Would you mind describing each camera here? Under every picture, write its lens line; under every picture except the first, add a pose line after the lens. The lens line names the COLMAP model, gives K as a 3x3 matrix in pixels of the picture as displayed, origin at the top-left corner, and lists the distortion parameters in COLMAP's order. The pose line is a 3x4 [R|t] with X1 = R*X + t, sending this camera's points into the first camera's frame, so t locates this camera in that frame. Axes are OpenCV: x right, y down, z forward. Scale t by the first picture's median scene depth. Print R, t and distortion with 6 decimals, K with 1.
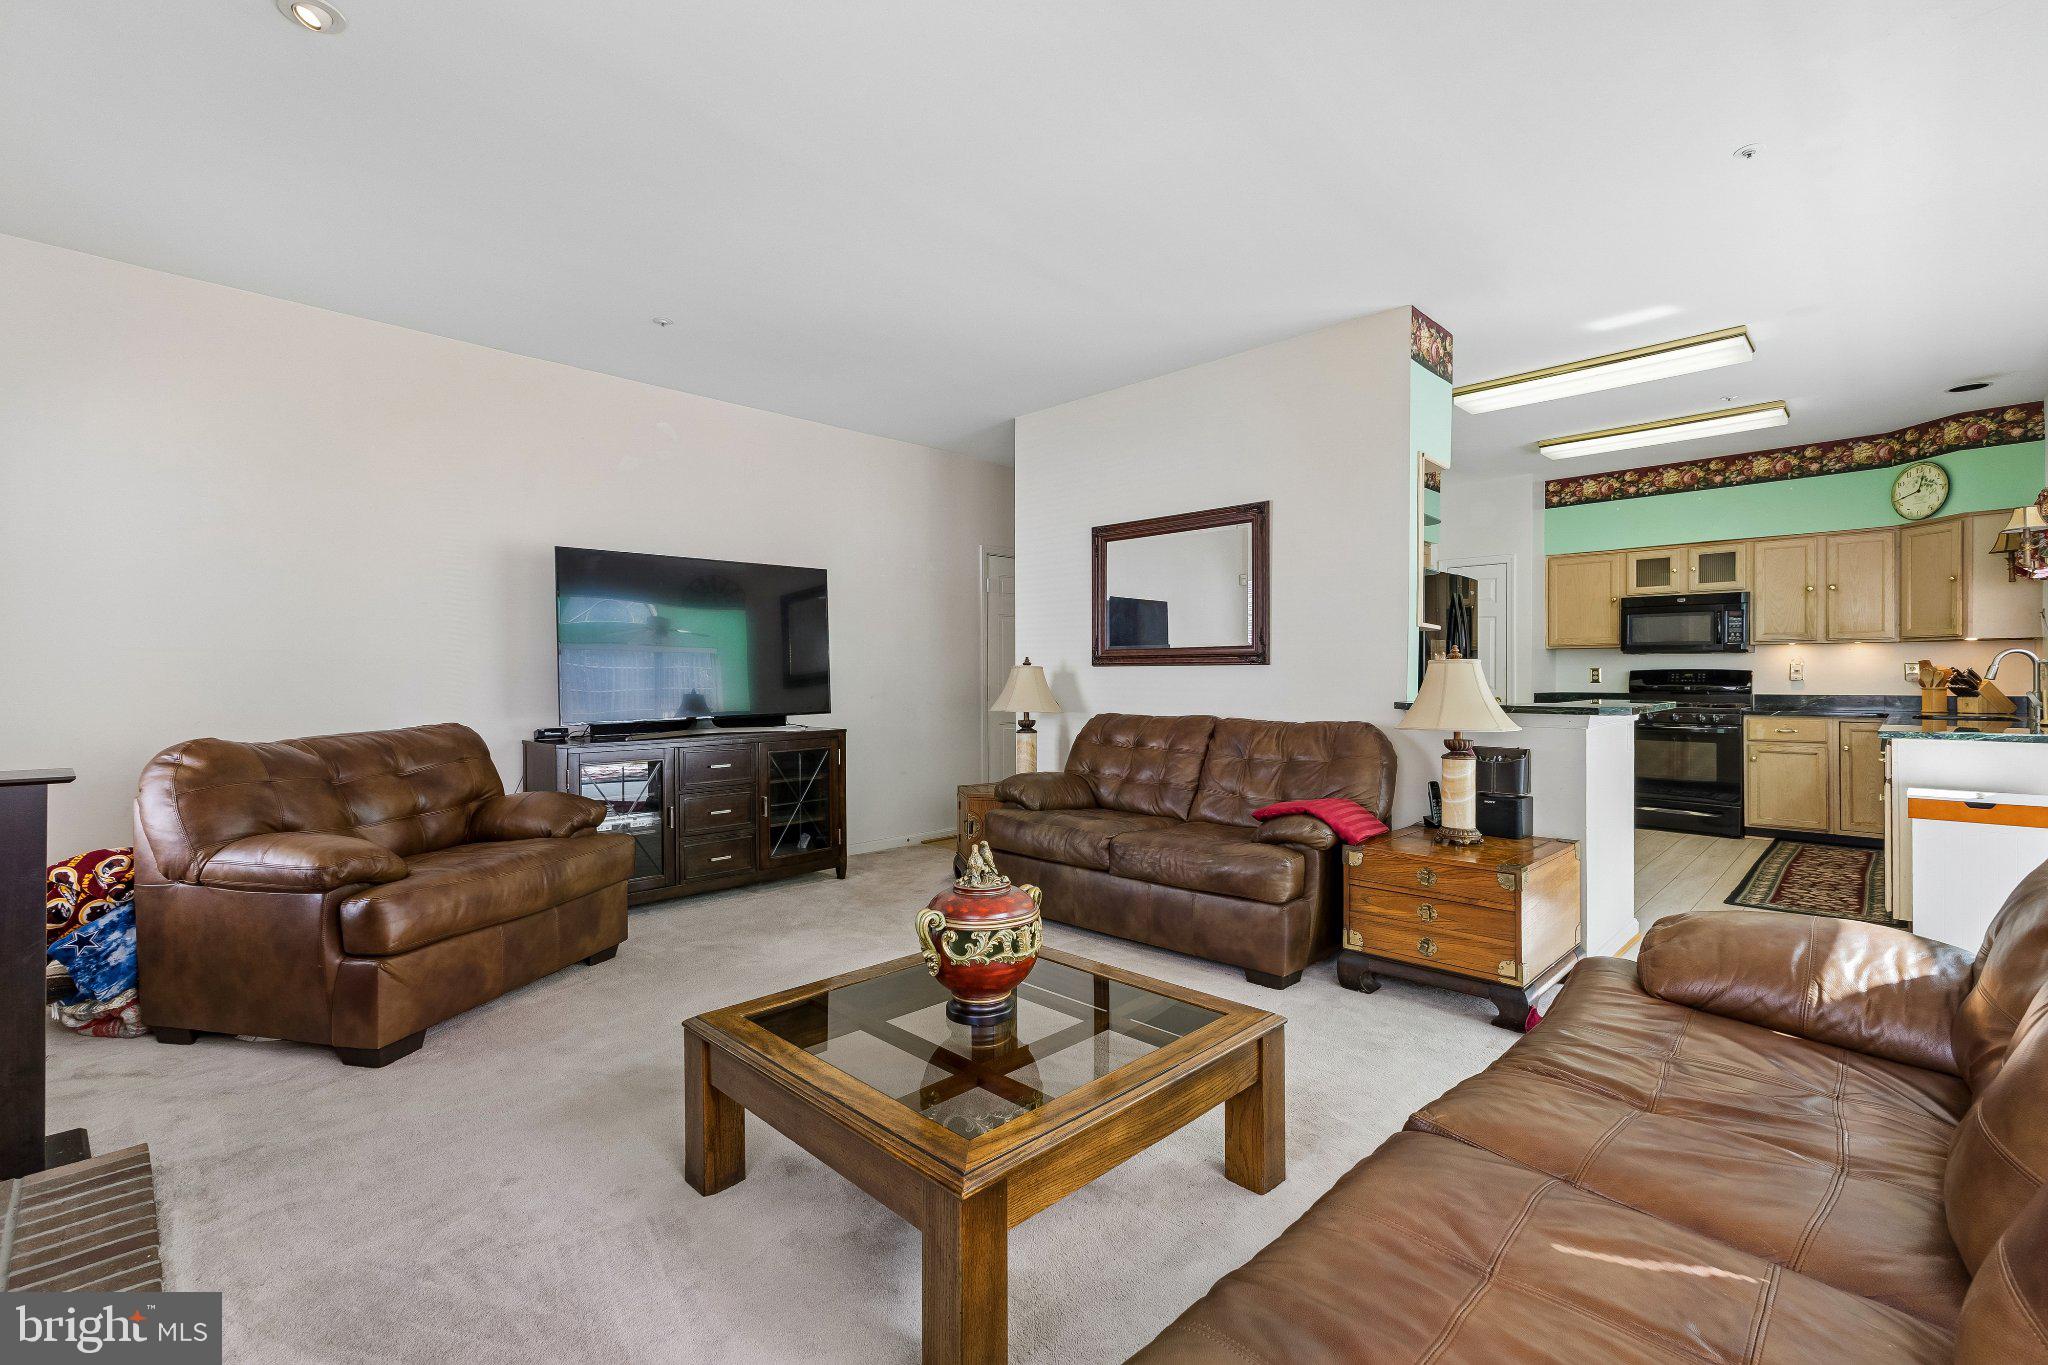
lens RADIAL K [[884.9, 0, 1025.7], [0, 884.9, 682.9], [0, 0, 1]] dist [0.014202, -0.003862]
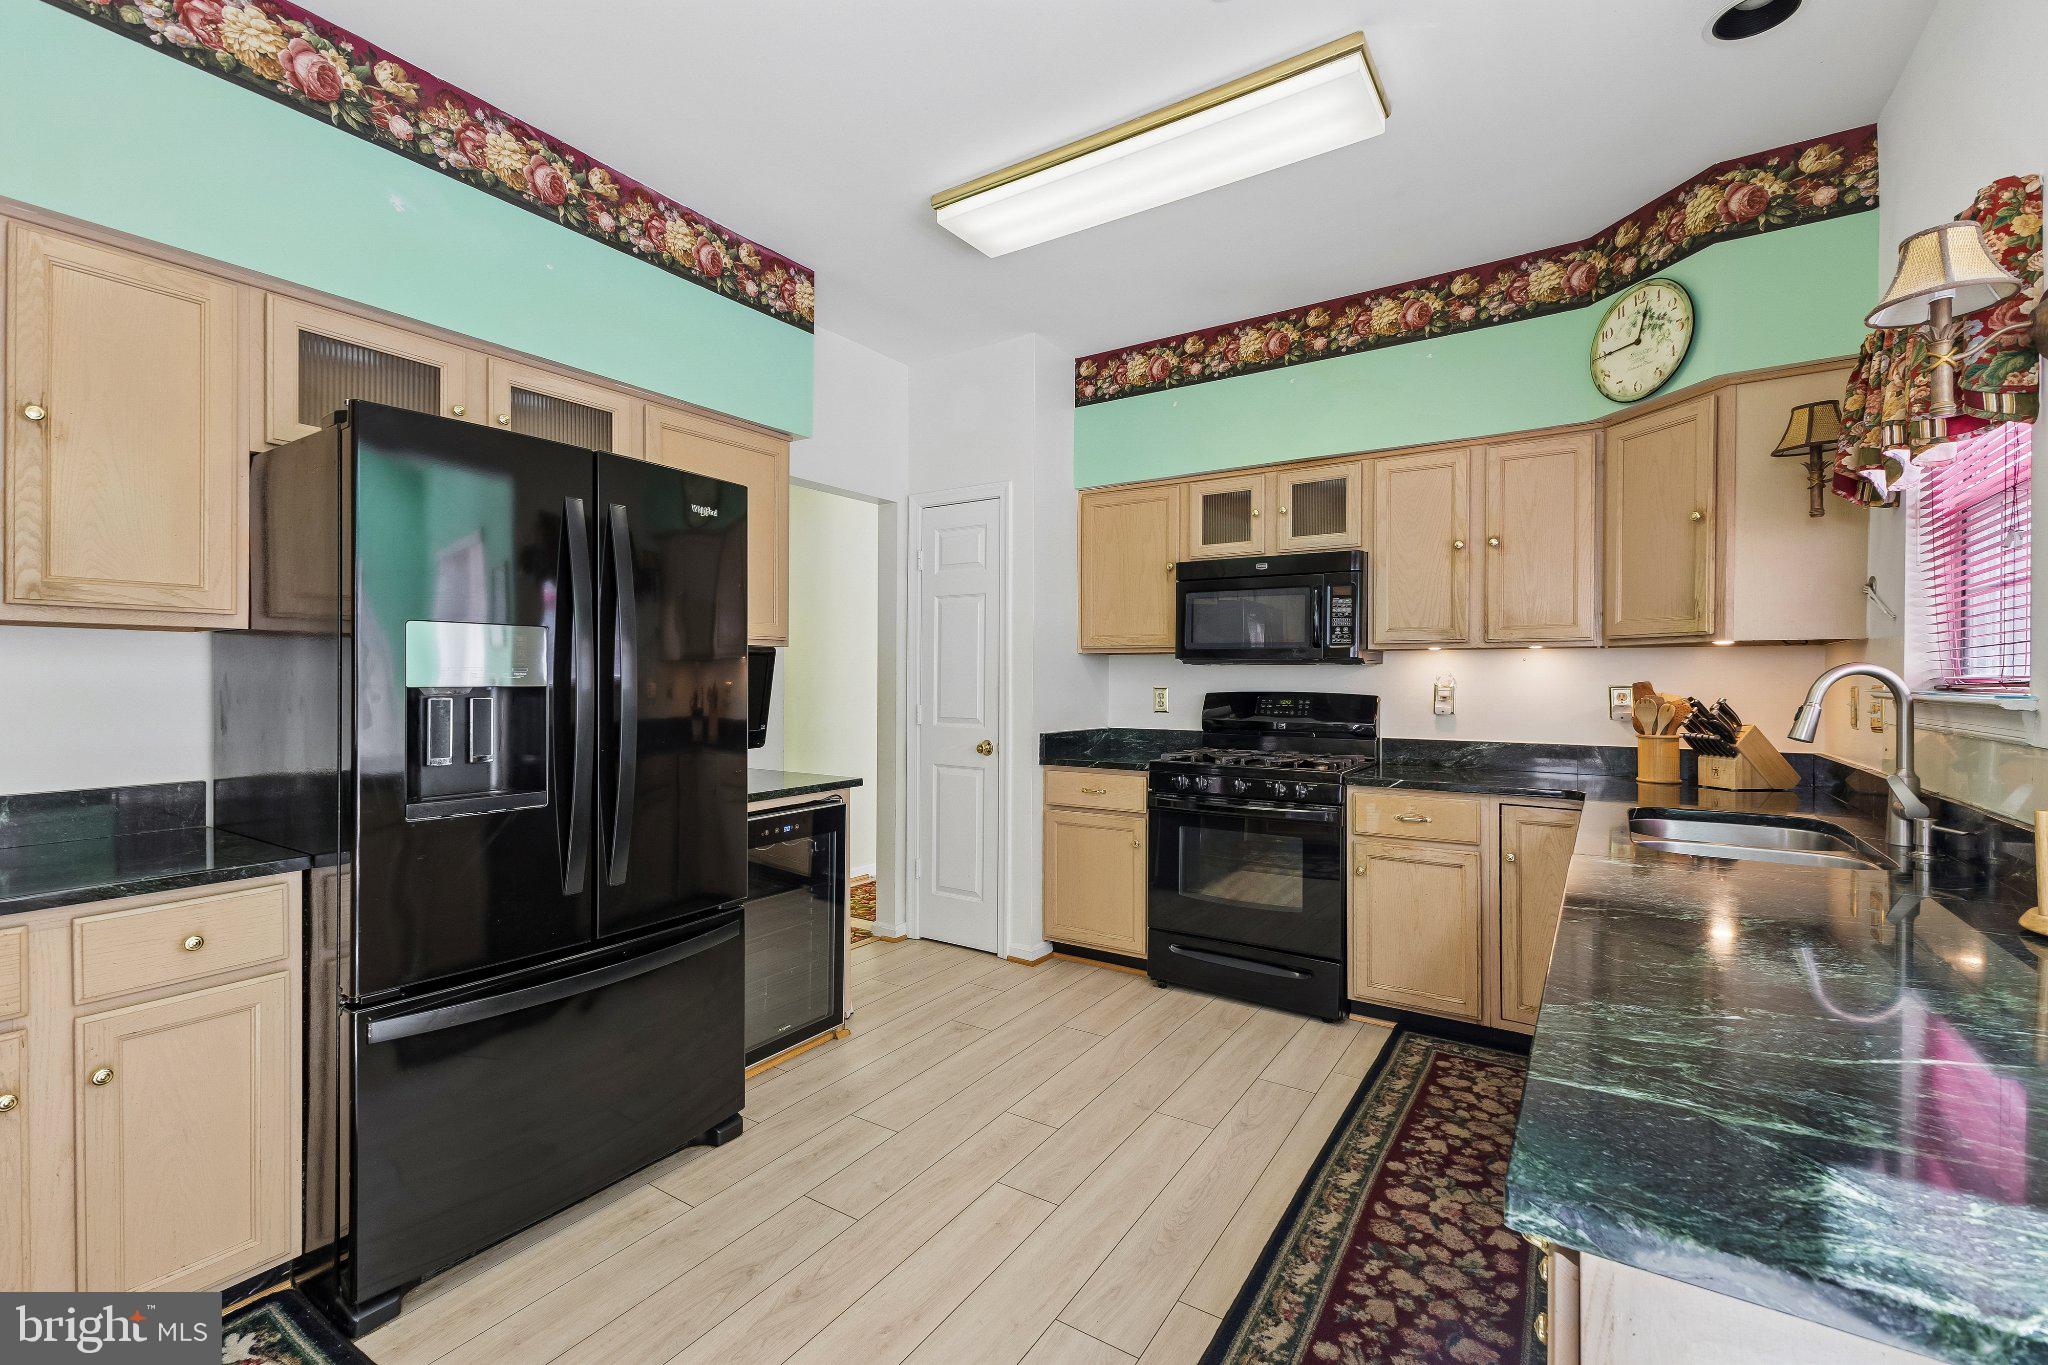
lens RADIAL K [[884.9, 0, 1012.3], [0, 884.9, 683.0], [0, 0, 1]] dist [0.014202, -0.003862]
pose [[0.980604, 0.005598, 0.195921, 0.525144], [-0.005369, 0.999984, -0.001703, -0.021573], [-0.195928, 0.000618, 0.980618, 0.544651]]
